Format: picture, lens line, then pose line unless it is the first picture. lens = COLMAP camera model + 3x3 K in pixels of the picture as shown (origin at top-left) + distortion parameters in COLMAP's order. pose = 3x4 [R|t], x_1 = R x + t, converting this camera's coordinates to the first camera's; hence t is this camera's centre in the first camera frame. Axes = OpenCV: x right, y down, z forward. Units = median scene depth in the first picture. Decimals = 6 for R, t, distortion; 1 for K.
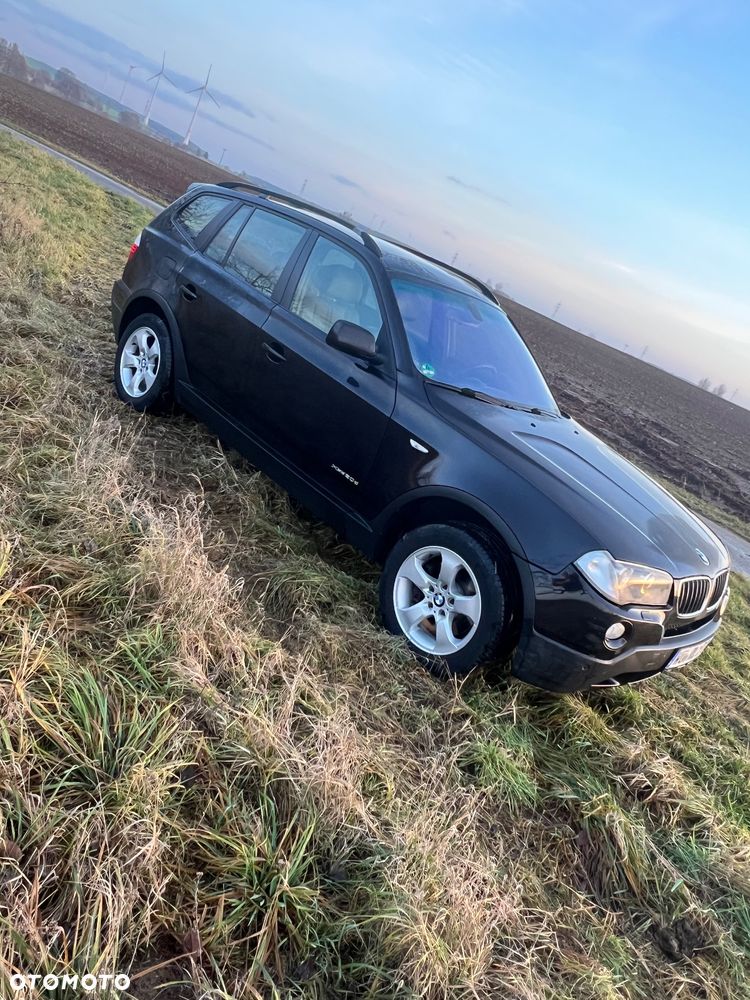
lens RADIAL K [[982.8, 0, 360.8], [0, 982.8, 499.8], [0, 0, 1]] dist [0.002392, -0.010322]
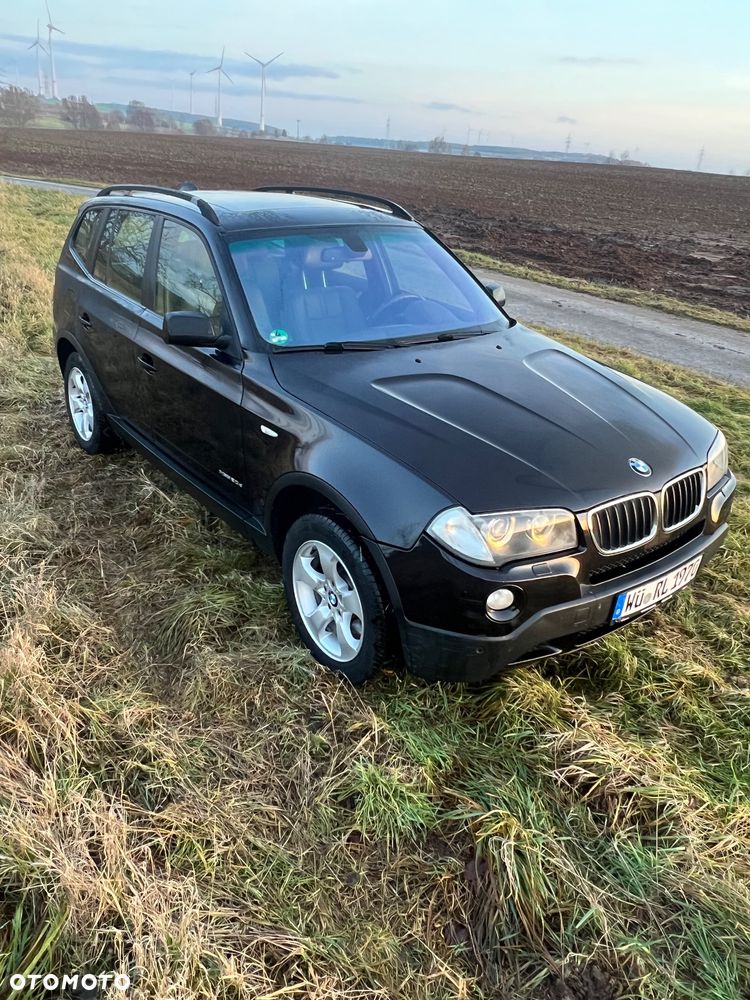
lens RADIAL K [[966.7, 0, 374.7], [0, 966.7, 526.4], [0, 0, 1]] dist [-0.002083, -0.003078]
pose [[0.920480, -0.243231, -0.305867, 0.428410], [0.269386, 0.961946, 0.045738, 0.013326], [0.283102, -0.124497, 0.950975, 0.238150]]
